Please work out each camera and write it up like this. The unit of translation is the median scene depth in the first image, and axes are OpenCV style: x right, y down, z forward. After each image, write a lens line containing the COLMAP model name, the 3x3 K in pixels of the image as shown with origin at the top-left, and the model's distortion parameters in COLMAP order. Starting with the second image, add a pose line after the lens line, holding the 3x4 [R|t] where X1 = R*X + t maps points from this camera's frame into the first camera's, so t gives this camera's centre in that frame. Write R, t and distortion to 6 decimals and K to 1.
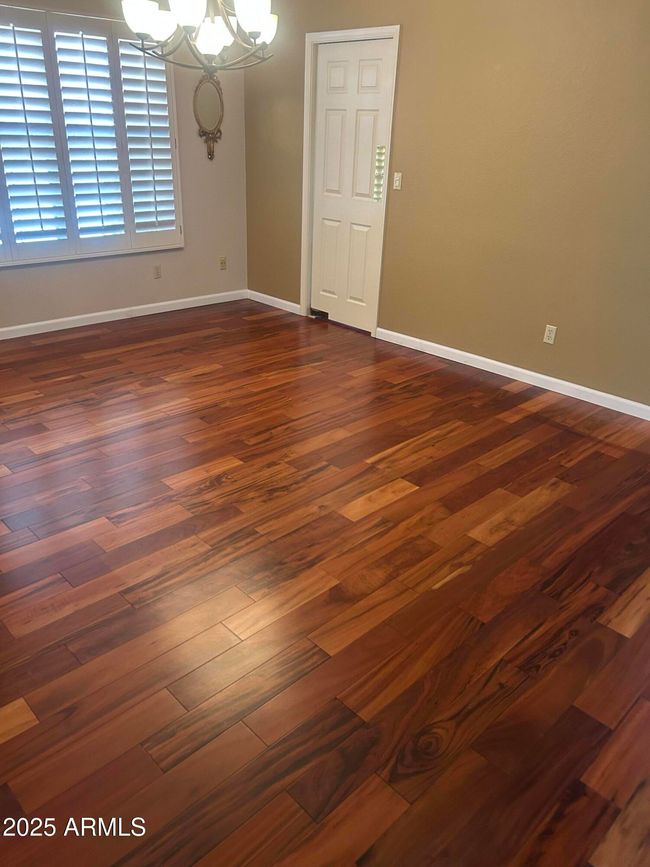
lens RADIAL K [[657.8, 0, 327.4], [0, 657.8, 427.7], [0, 0, 1]] dist [0.042947, -0.023023]
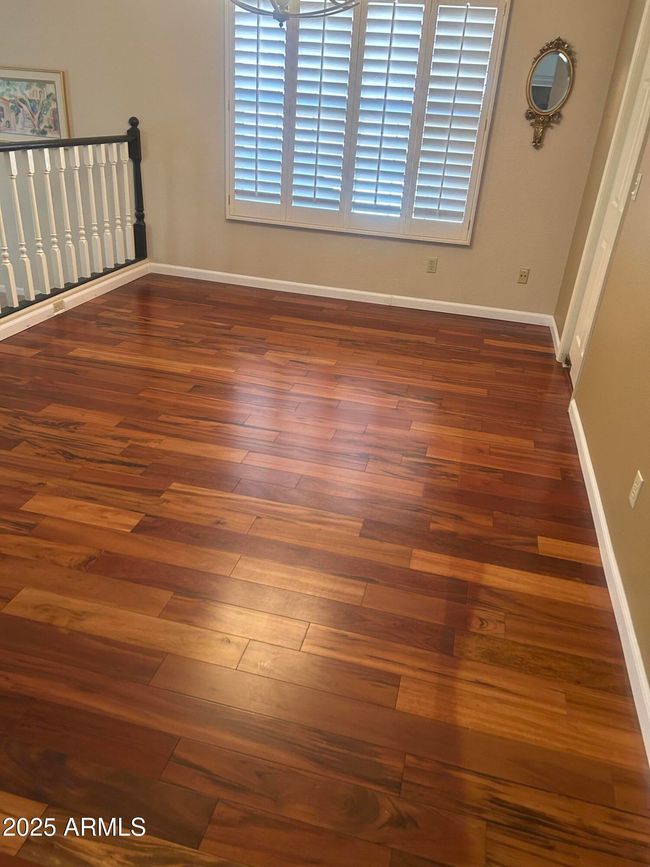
lens RADIAL K [[657.8, 0, 319.6], [0, 657.8, 430.9], [0, 0, 1]] dist [0.042947, -0.023023]
pose [[0.524954, 0.384154, -0.759506, 0.510119], [-0.394491, 0.900530, 0.182820, -0.156790], [0.754189, 0.203646, 0.624282, 0.415996]]
